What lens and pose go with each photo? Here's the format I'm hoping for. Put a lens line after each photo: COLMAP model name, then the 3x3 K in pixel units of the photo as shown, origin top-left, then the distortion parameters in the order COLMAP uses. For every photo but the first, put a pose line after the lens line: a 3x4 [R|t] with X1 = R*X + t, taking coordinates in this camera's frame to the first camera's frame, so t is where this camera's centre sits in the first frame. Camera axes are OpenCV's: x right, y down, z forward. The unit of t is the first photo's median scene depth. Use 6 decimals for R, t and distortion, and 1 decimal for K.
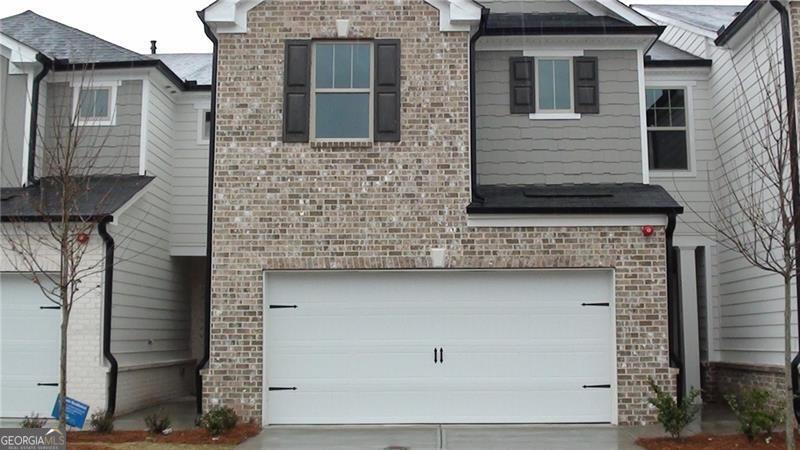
lens RADIAL K [[967.9, 0, 421.5], [0, 967.9, 220.4], [0, 0, 1]] dist [-0.121072, 0.000000]
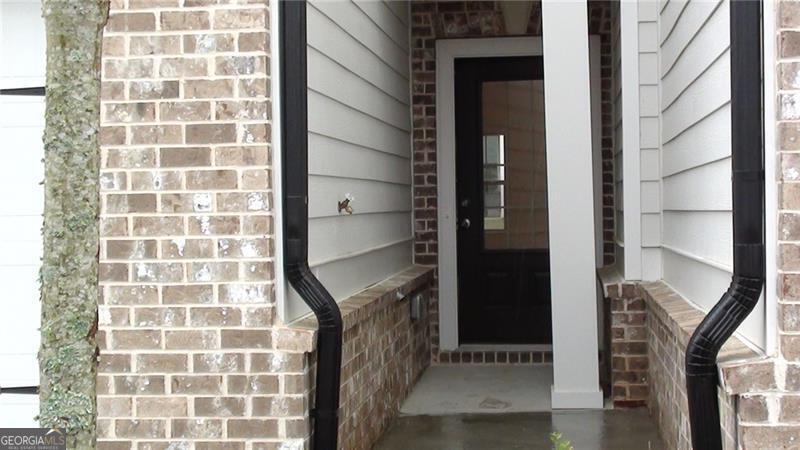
lens RADIAL K [[1258.2, 0, 394.9], [0, 1258.2, 219.5], [0, 0, 1]] dist [0.068634, 0.000000]
pose [[0.991253, -0.006905, -0.131793, 0.330112], [0.023757, 0.991654, 0.126724, 0.080828], [0.129818, -0.128746, 0.983144, 0.660356]]
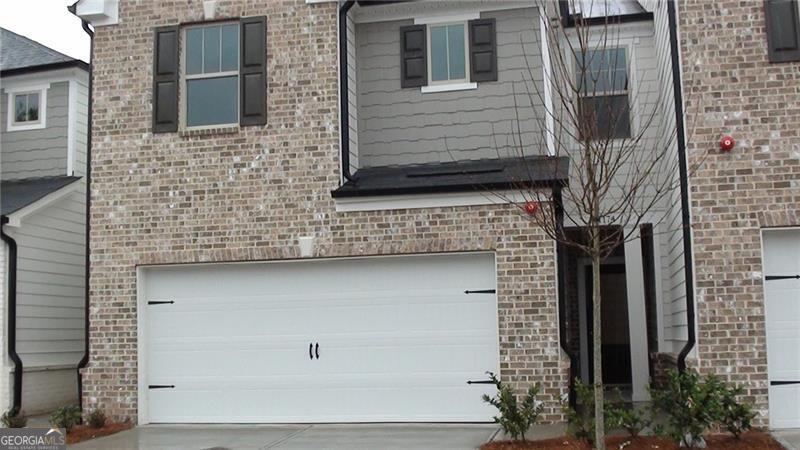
lens RADIAL K [[967.9, 0, 415.7], [0, 967.9, 250.8], [0, 0, 1]] dist [-0.121072, 0.000000]
pose [[0.982424, -0.035401, -0.183273, 0.290341], [0.041567, 0.998688, 0.029908, 0.019248], [0.181974, -0.037000, 0.982607, 0.100098]]
